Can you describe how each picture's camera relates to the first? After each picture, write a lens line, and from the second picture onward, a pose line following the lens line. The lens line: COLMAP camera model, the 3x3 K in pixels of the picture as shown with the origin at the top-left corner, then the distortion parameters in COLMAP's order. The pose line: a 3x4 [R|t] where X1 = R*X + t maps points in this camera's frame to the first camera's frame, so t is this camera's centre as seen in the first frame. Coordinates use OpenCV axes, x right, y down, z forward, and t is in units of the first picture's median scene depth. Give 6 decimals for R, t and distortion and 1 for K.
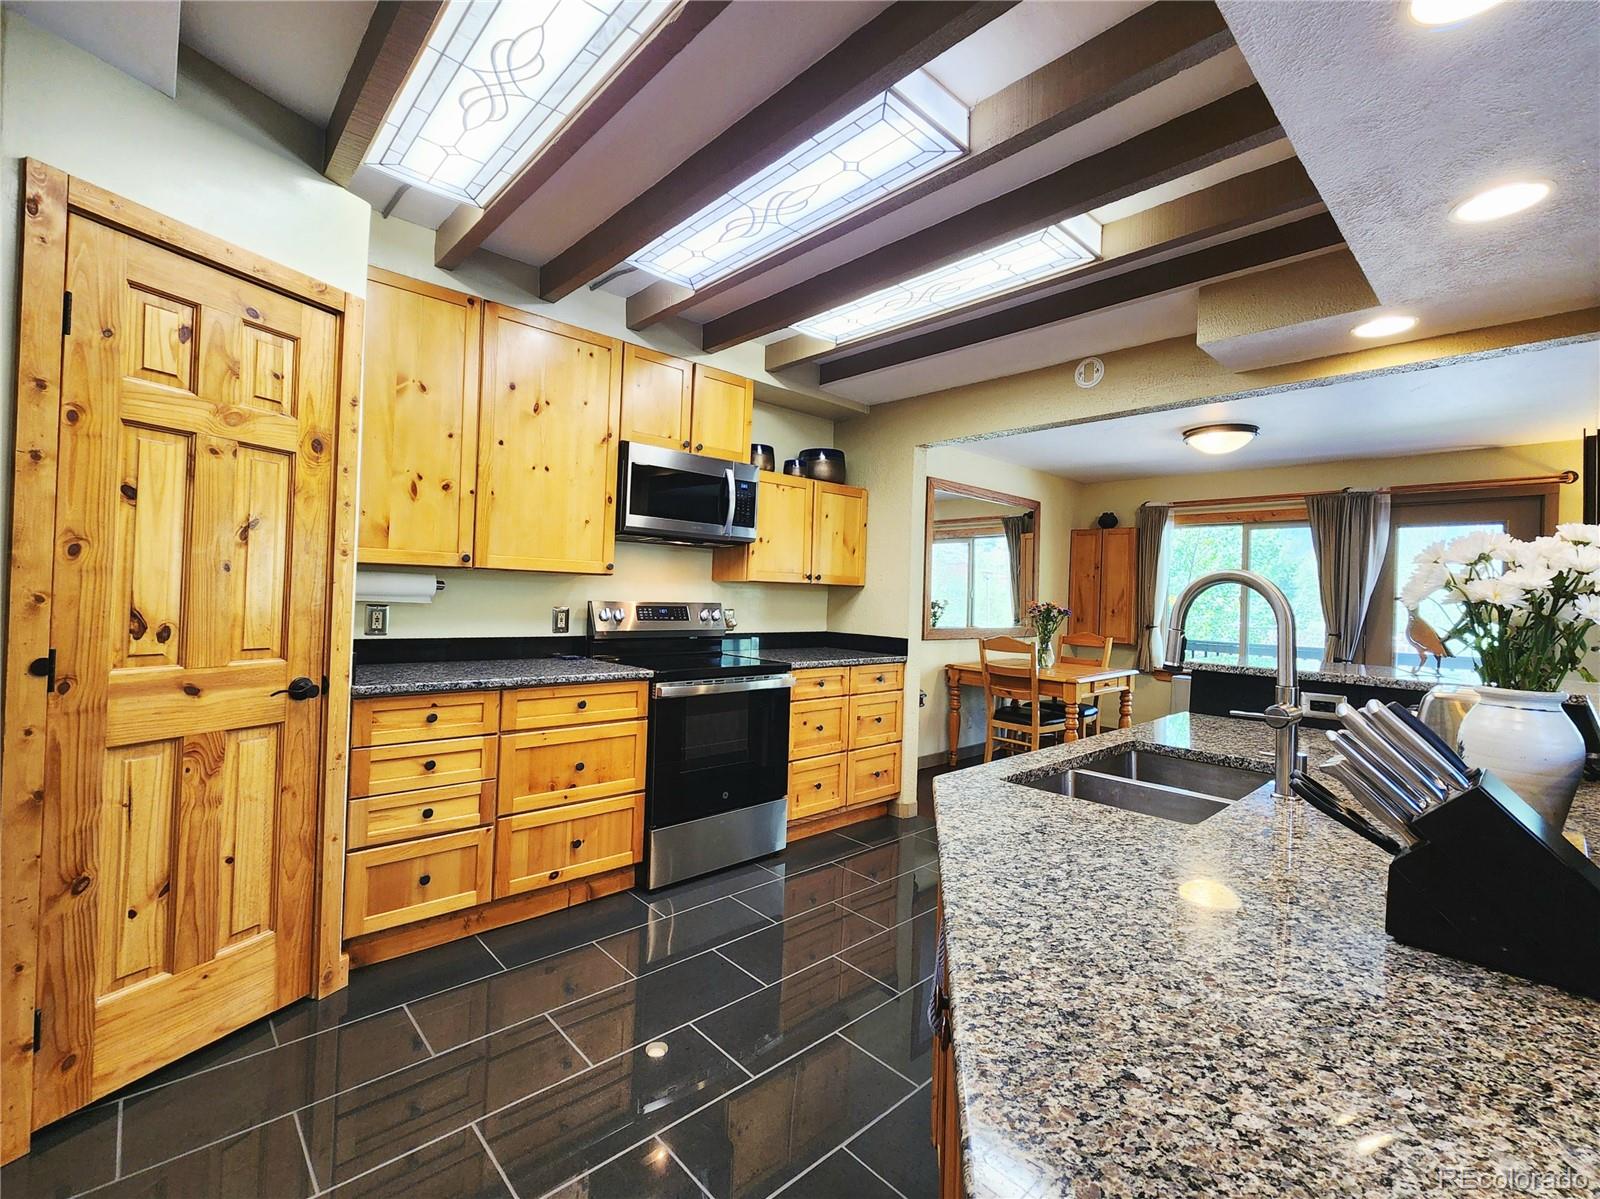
lens RADIAL K [[707.3, 0, 796.8], [0, 707.3, 585.6], [0, 0, 1]] dist [0.000264, 0.000536]
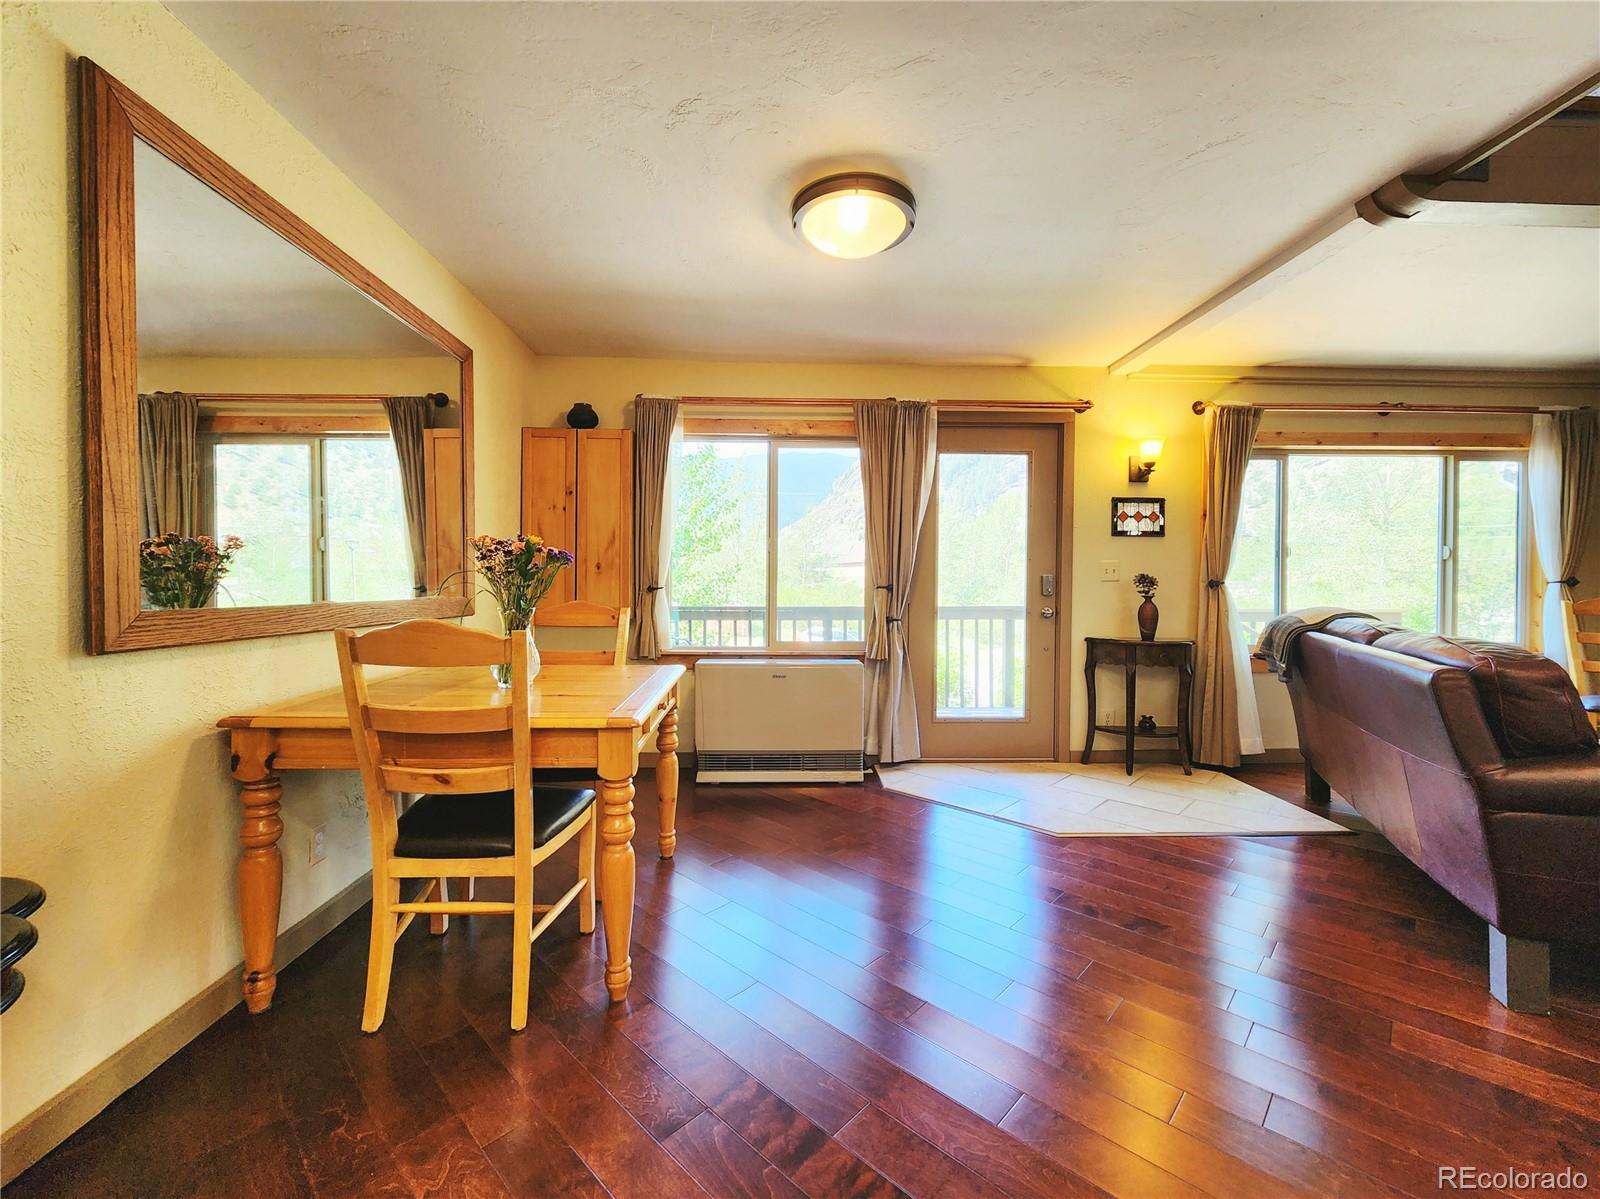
lens RADIAL K [[661.1, 0, 801.1], [0, 661.1, 590.2], [0, 0, 1]] dist [0.000797, 0.000226]
pose [[0.653109, -0.038043, 0.756308, 0.290584], [0.006803, 0.998992, 0.044375, 0.074429], [-0.757234, -0.023837, 0.652709, 1.108961]]
